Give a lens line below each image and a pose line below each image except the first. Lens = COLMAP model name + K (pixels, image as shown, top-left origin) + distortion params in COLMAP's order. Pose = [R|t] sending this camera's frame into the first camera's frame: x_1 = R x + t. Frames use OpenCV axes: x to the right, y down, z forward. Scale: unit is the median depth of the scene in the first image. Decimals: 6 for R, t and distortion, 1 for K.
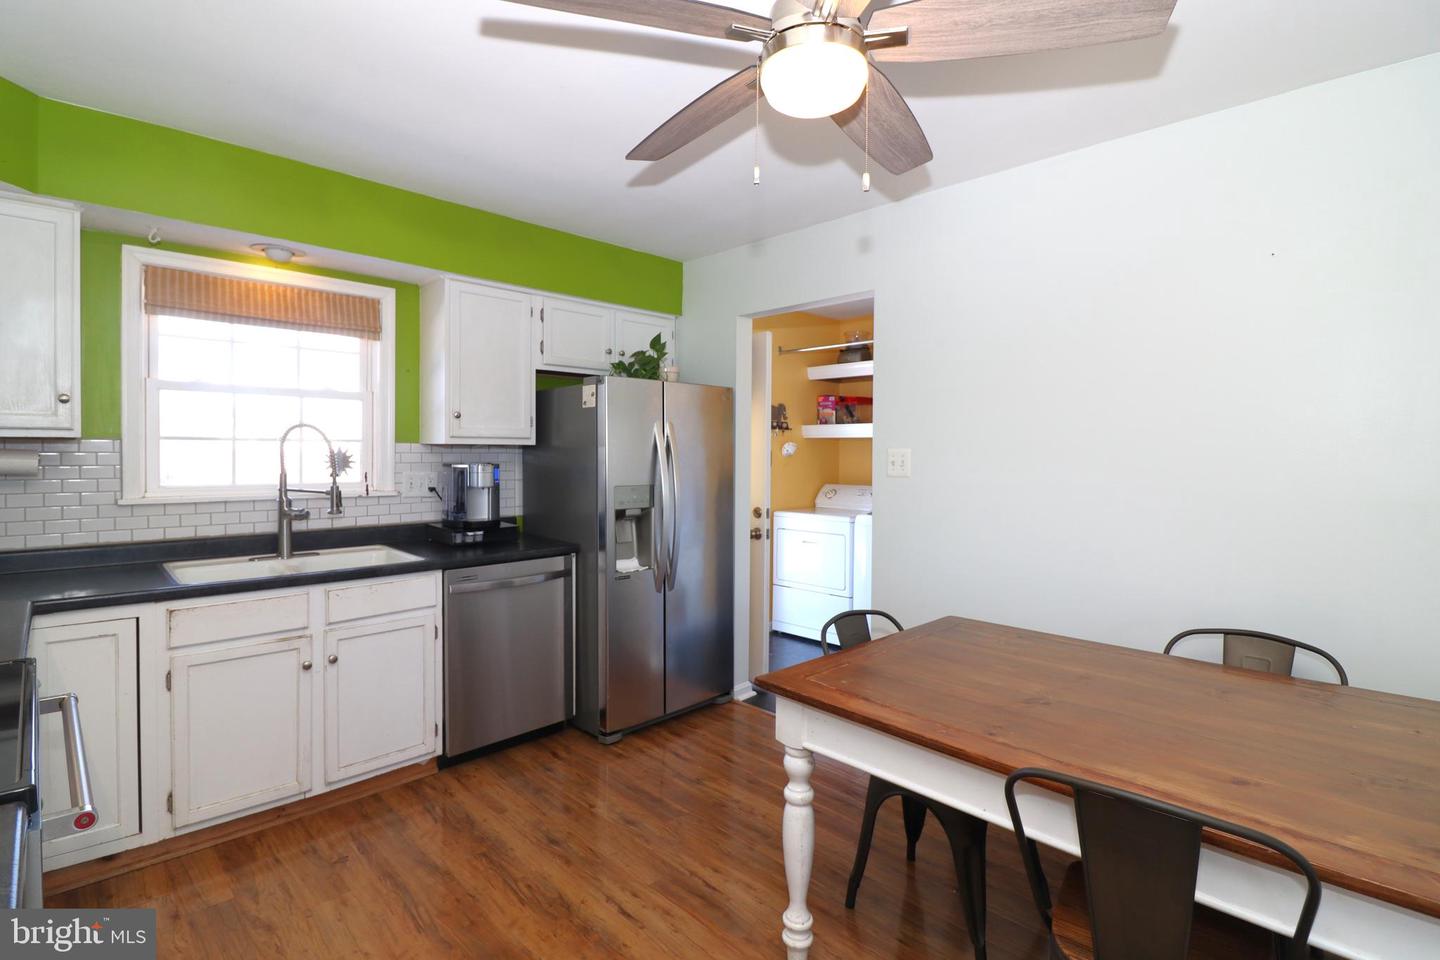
lens RADIAL K [[682.8, 0, 720.5], [0, 682.8, 465.8], [0, 0, 1]] dist [0.001498, -0.013879]
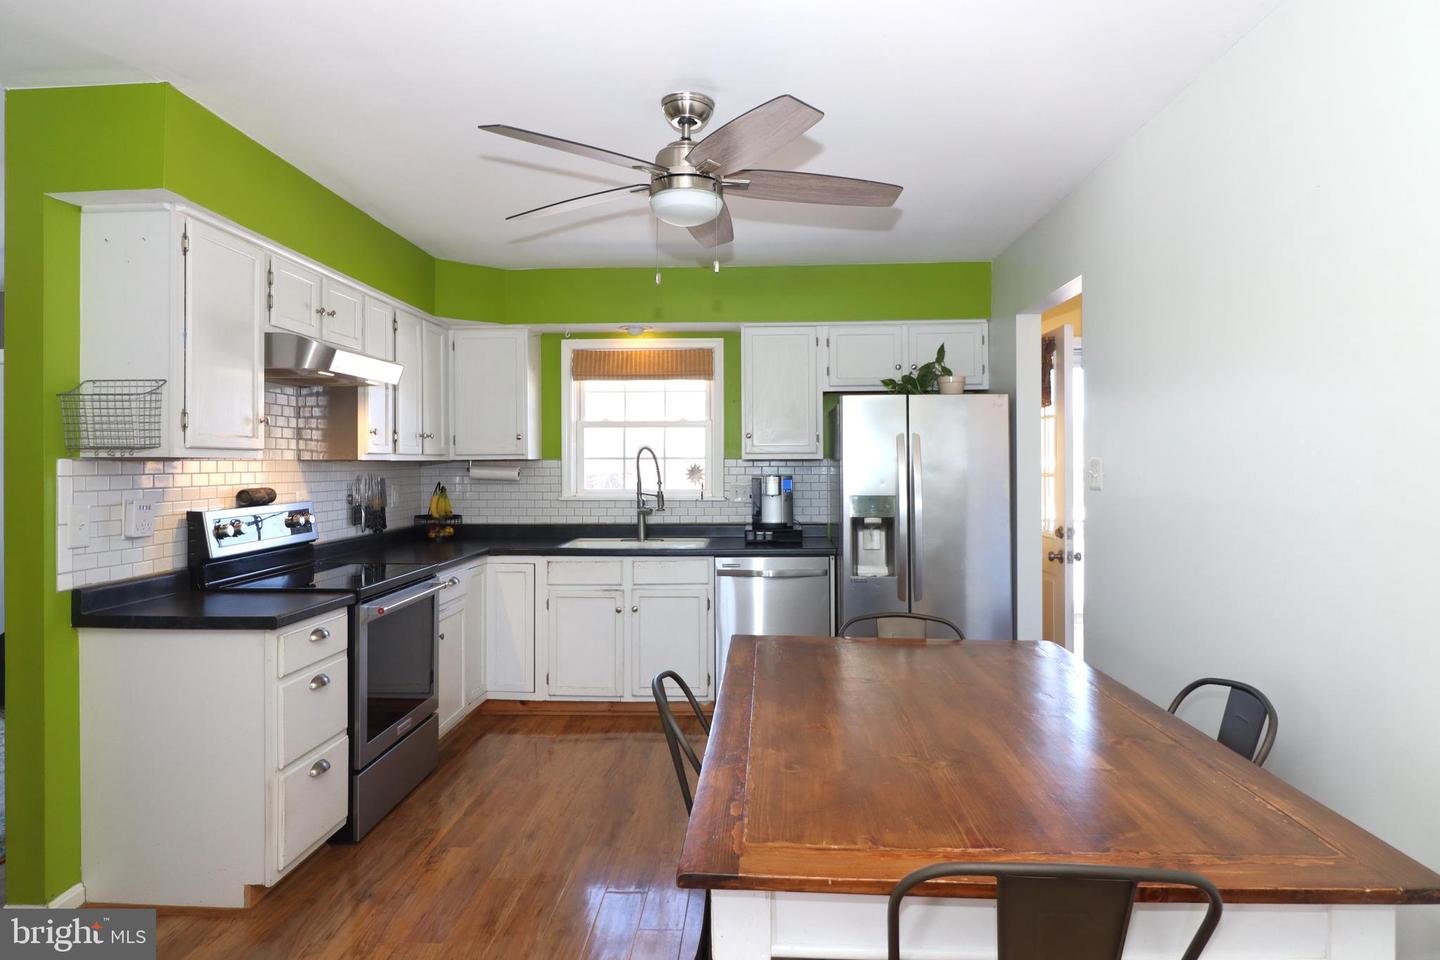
lens RADIAL K [[829.9, 0, 720.0], [0, 829.9, 480.0], [0, 0, 1]] dist [-0.000053, -0.000457]
pose [[0.675150, 0.001289, -0.737679, 0.765655], [-0.006637, 0.999969, -0.004328, 0.013665], [0.737650, 0.007818, 0.675138, -0.055067]]
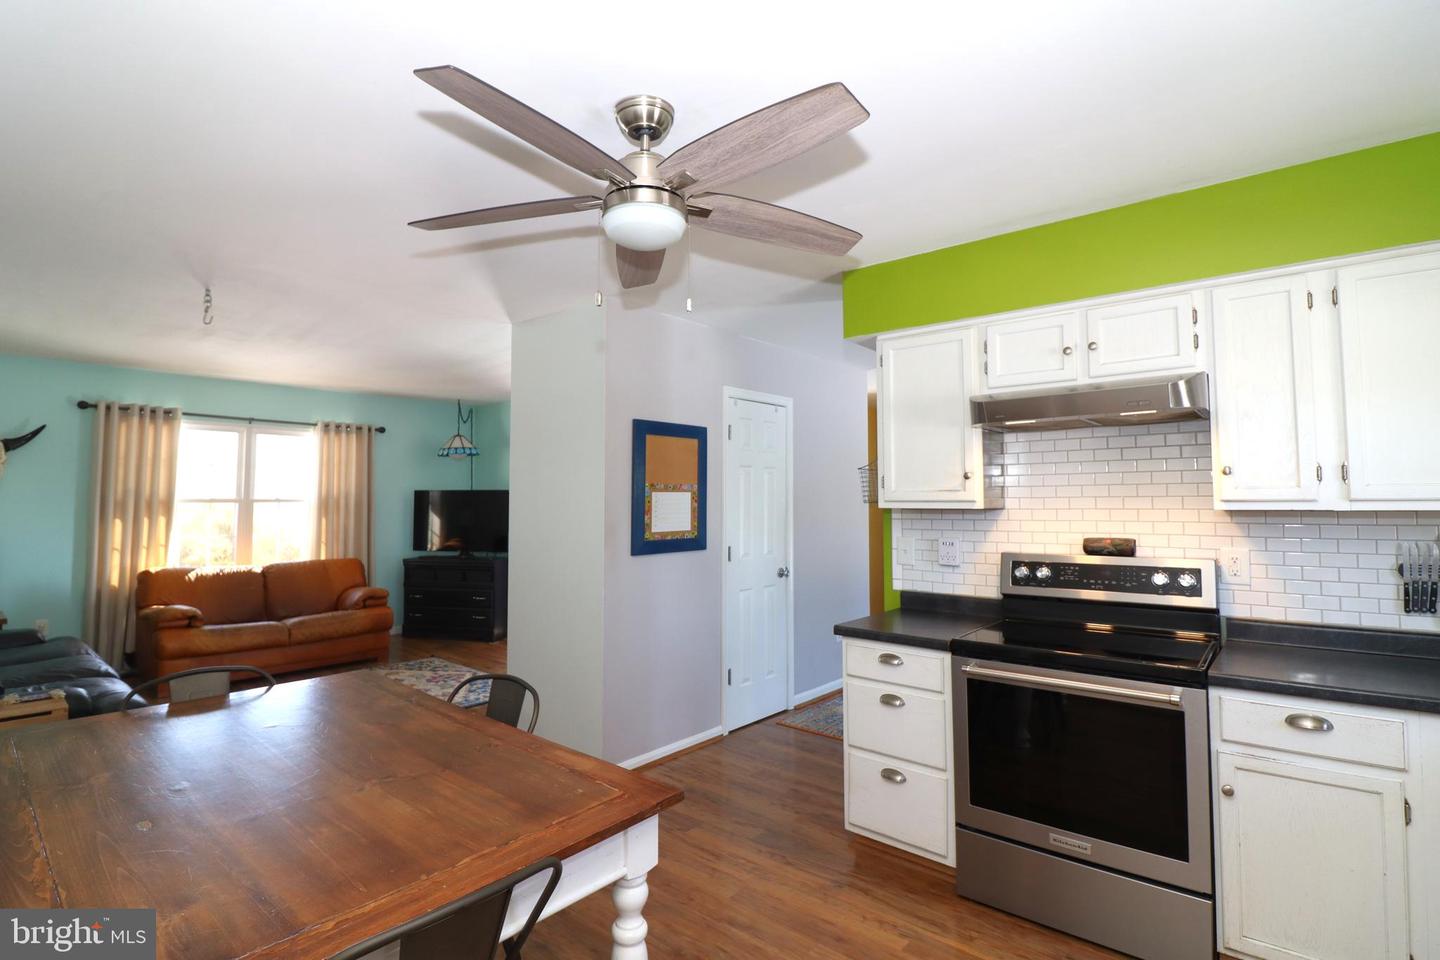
lens RADIAL K [[682.8, 0, 720.5], [0, 682.8, 465.8], [0, 0, 1]] dist [0.001498, -0.013879]
pose [[-0.995507, -0.010085, -0.094151, 0.056534], [-0.006916, 0.999401, -0.033923, -0.040534], [0.094436, -0.033120, -0.994980, 1.184745]]
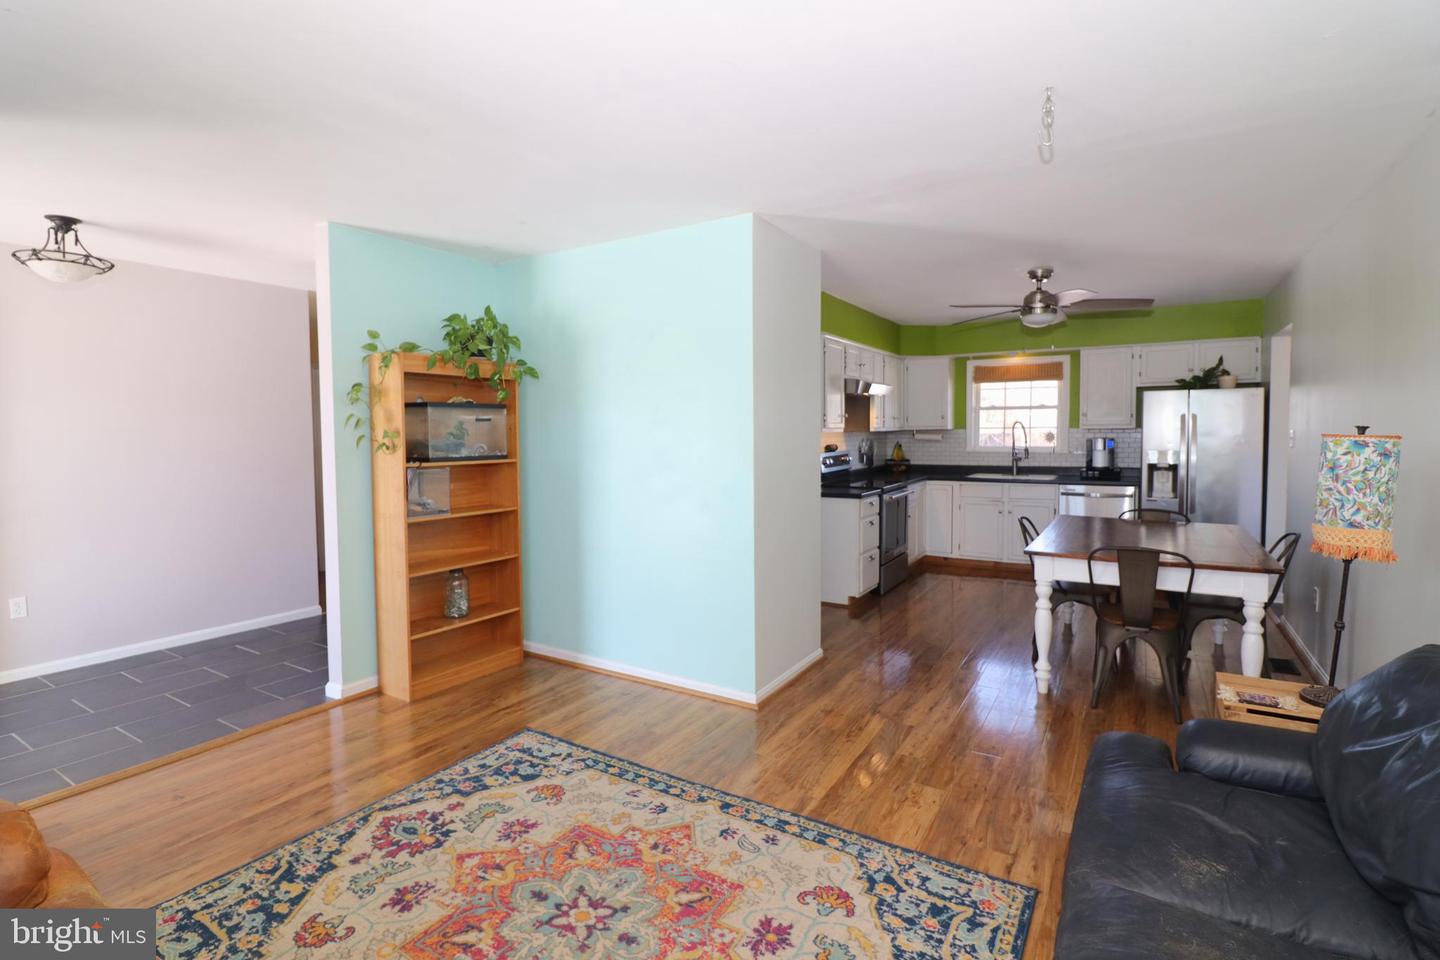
lens RADIAL K [[682.8, 0, 720.5], [0, 682.8, 465.8], [0, 0, 1]] dist [0.001498, -0.013879]
pose [[0.236863, 0.040868, -0.970683, 1.537022], [-0.008191, 0.999163, 0.040068, 0.007982], [0.971509, -0.001540, 0.237000, -0.635812]]
